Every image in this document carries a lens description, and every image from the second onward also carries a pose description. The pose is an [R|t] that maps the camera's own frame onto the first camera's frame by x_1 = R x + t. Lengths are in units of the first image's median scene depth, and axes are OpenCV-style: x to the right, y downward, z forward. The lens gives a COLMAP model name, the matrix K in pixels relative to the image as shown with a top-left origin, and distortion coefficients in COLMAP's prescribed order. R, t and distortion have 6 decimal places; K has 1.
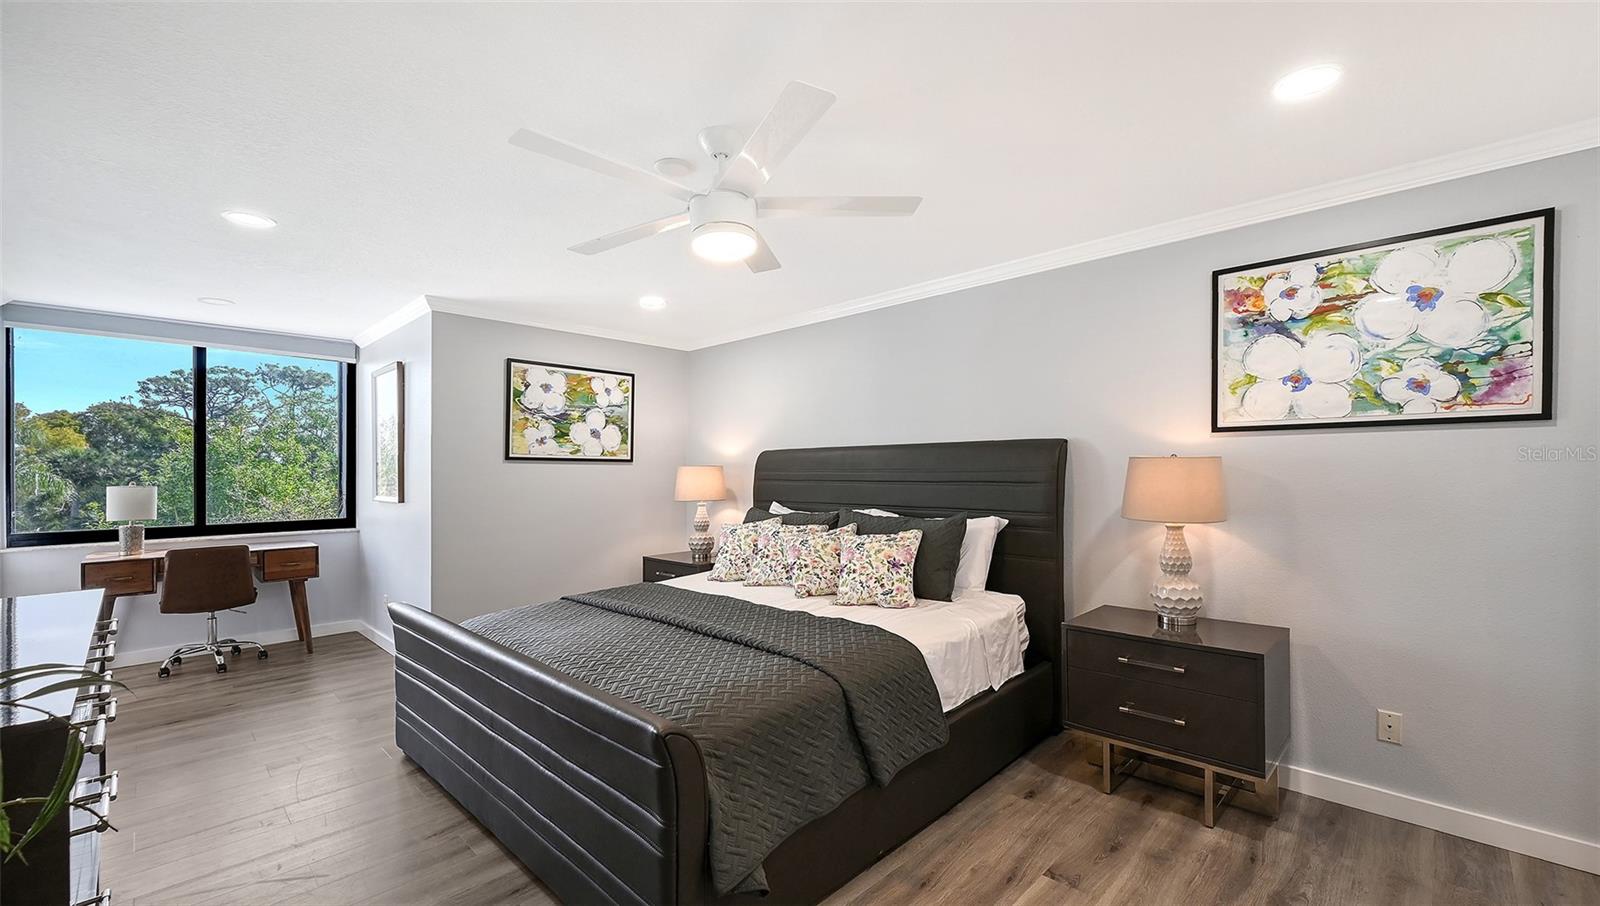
lens RADIAL K [[644.7, 0, 810.5], [0, 644.7, 470.4], [0, 0, 1]] dist [-0.003196, -0.000368]
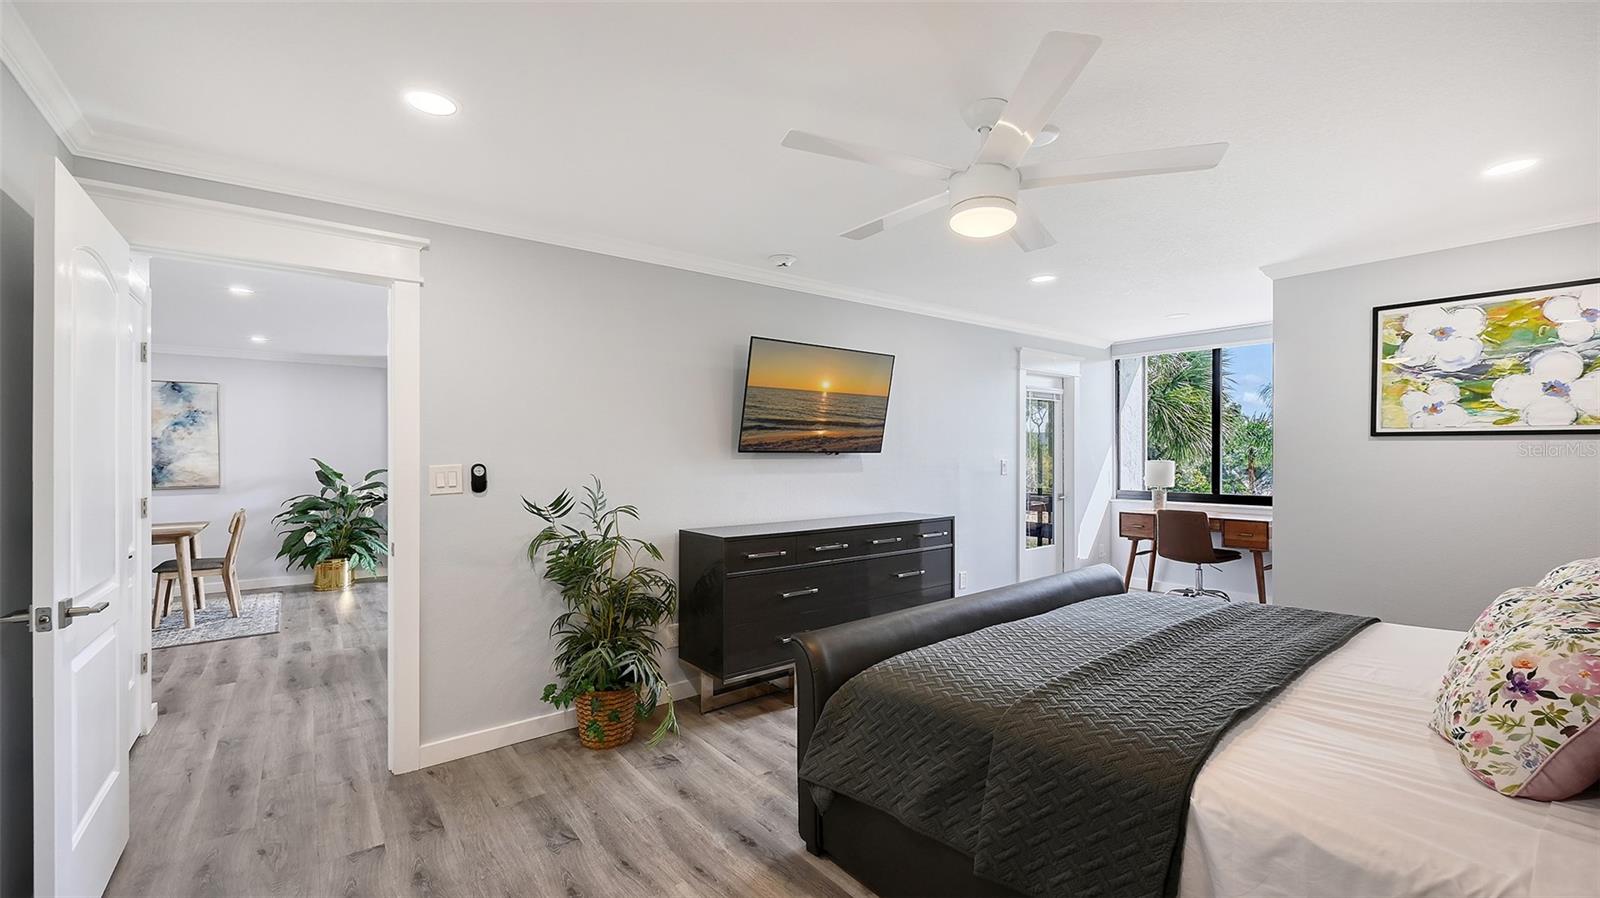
lens RADIAL K [[643.4, 0, 800.8], [0, 643.4, 435.0], [0, 0, 1]] dist [0.001571, -0.000268]
pose [[-0.140335, -0.022350, -0.989852, 0.383122], [0.005549, 0.999712, -0.023359, -0.003082], [0.990089, -0.008771, -0.140171, 0.386355]]
